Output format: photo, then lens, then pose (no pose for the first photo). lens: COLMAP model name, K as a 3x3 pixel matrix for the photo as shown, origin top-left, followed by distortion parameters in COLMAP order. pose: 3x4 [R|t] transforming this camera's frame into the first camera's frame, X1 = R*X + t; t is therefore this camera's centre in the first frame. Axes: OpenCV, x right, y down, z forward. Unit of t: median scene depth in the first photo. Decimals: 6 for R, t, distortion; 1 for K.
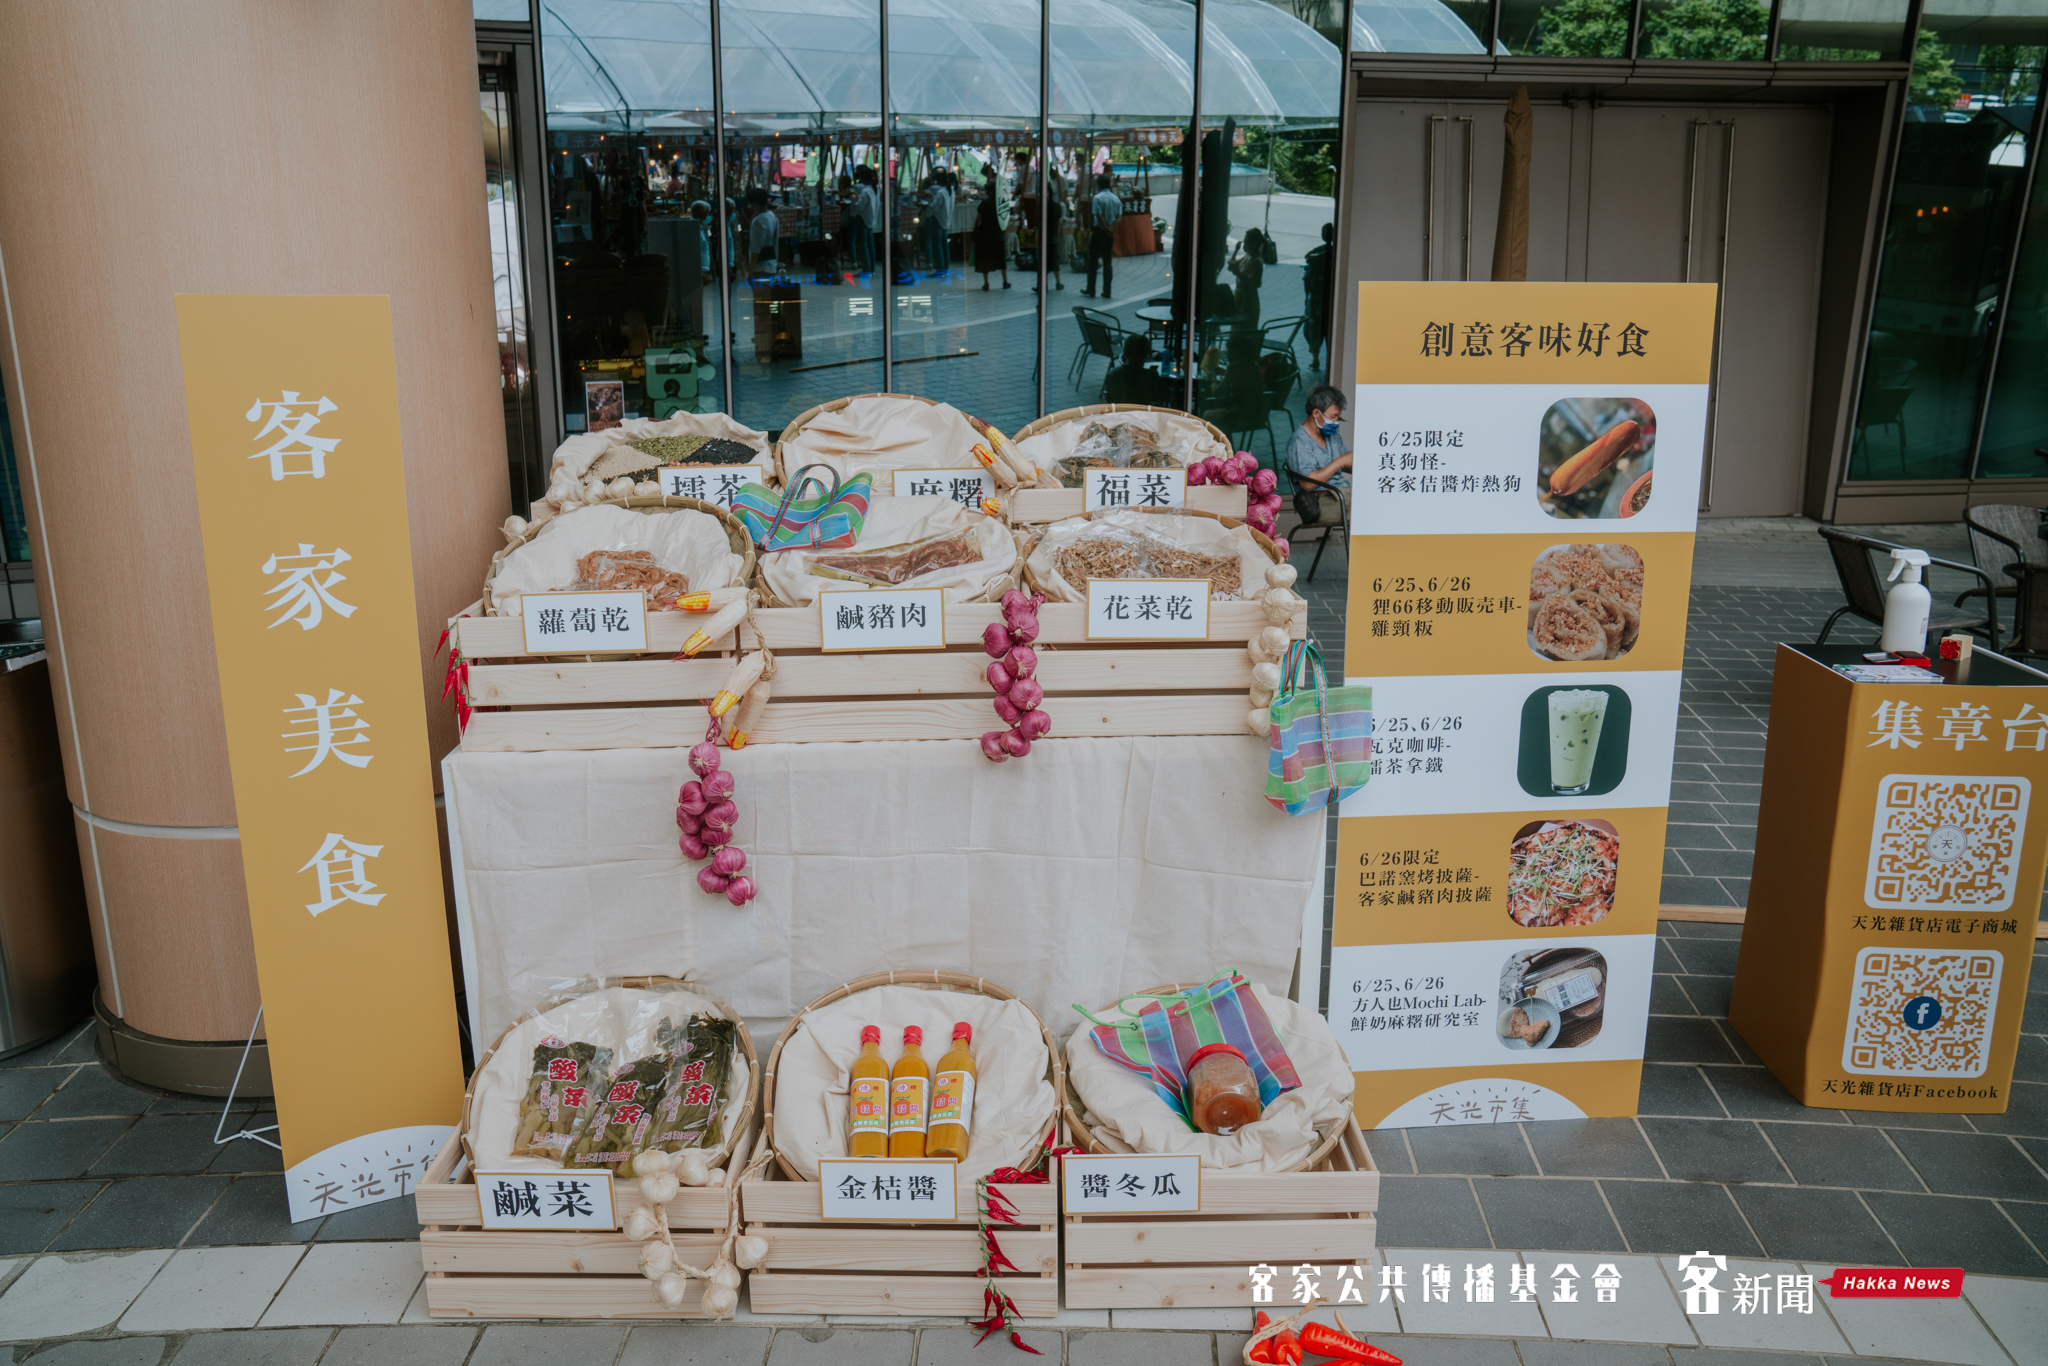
lens RADIAL K [[1526.2, 0, 1023.9], [0, 1526.2, 682.2], [0, 0, 1]] dist [-0.000649, -0.000073]
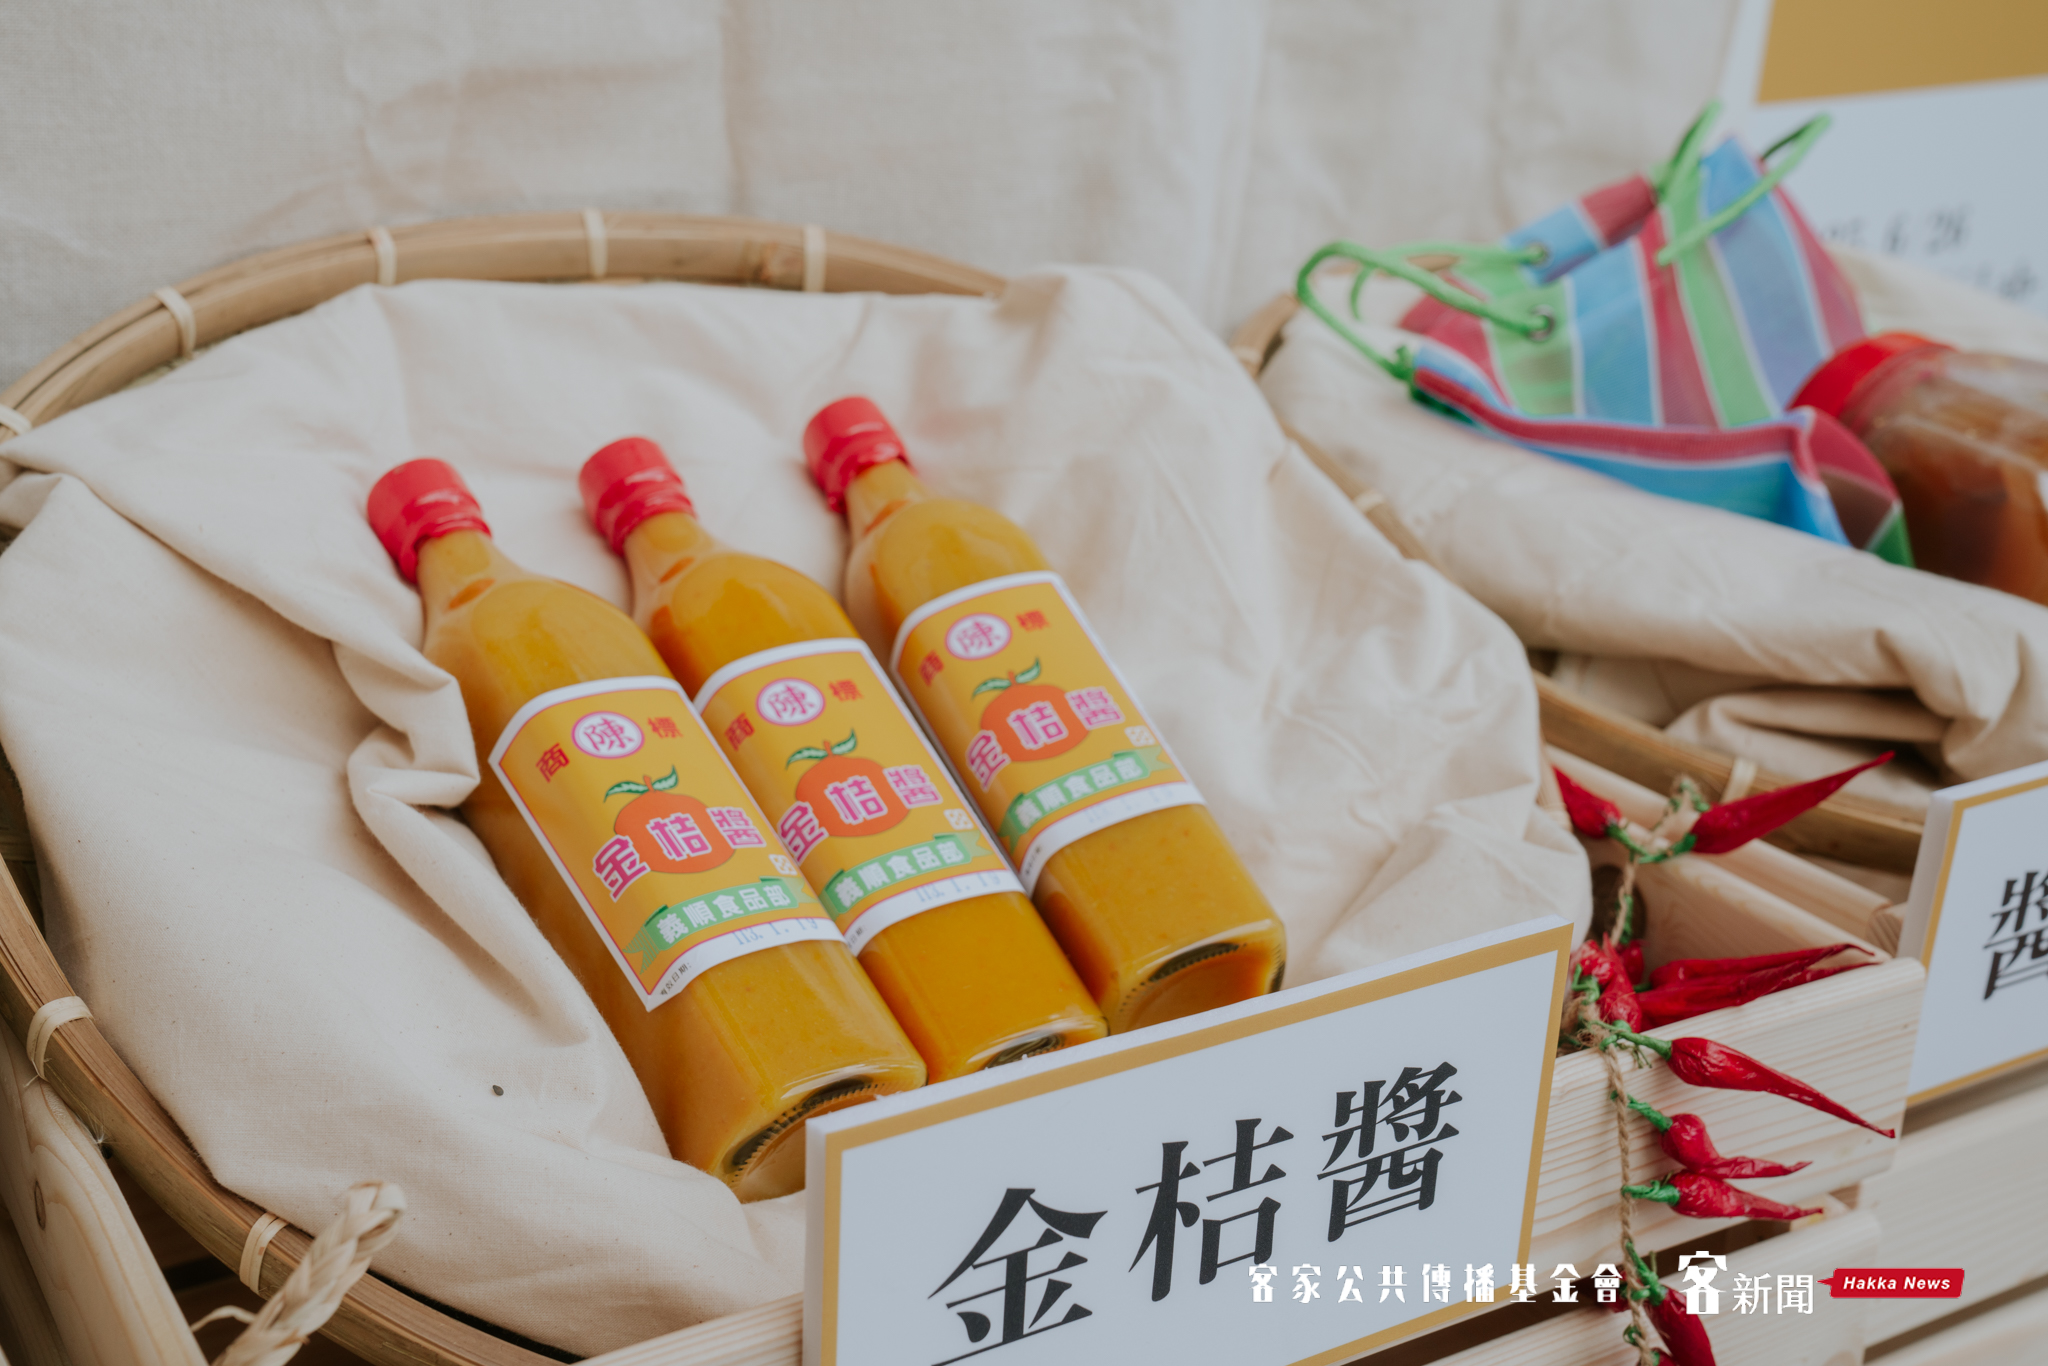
lens RADIAL K [[2494.5, 0, 1026.4], [0, 2494.5, 682.9], [0, 0, 1]] dist [0.044678, 0.000000]
pose [[0.838799, -0.157569, 0.521142, -0.197859], [0.090568, 0.984250, 0.151817, 0.211346], [-0.536856, -0.080145, 0.839859, 0.706324]]
